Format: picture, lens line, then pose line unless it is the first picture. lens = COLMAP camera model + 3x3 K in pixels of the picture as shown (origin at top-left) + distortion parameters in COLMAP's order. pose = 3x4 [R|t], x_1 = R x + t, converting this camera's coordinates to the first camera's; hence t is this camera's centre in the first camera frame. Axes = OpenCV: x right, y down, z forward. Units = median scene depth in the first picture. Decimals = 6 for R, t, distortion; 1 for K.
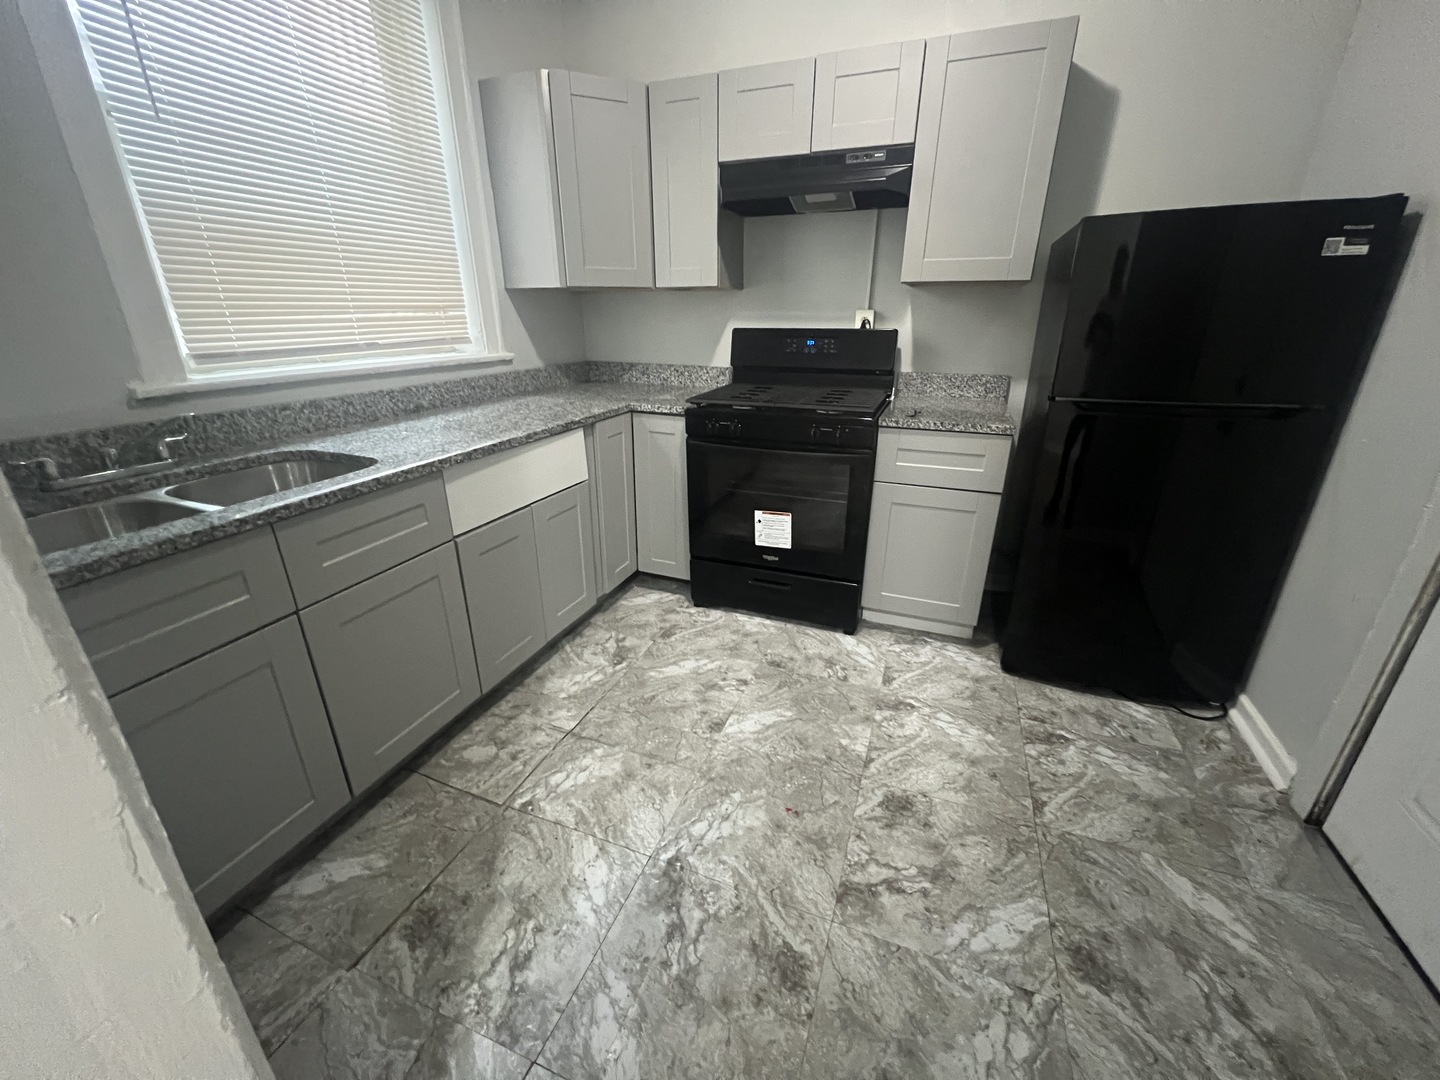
lens RADIAL K [[577.5, 0, 717.6], [0, 577.5, 539.0], [0, 0, 1]] dist [-0.000025, 0.000113]
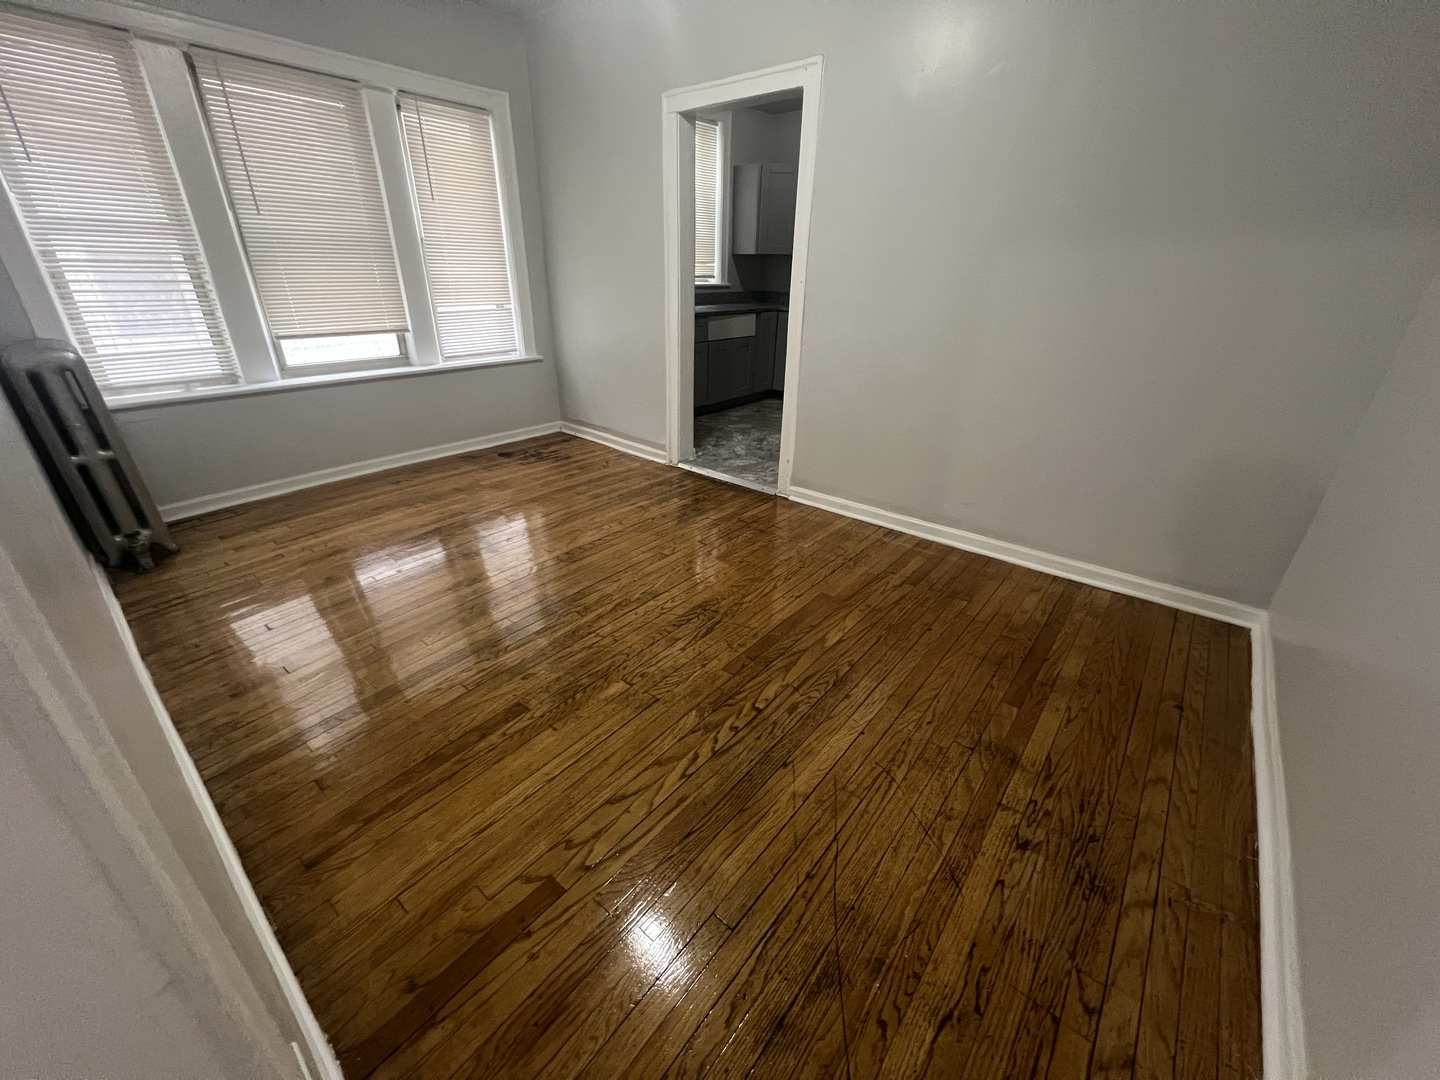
lens RADIAL K [[577.5, 0, 715.5], [0, 577.5, 540.3], [0, 0, 1]] dist [-0.000025, 0.000113]
pose [[0.952862, 0.152101, -0.262527, 0.391212], [-0.138709, 0.987932, 0.068927, 0.610258], [0.269842, -0.029263, 0.962460, -1.424512]]
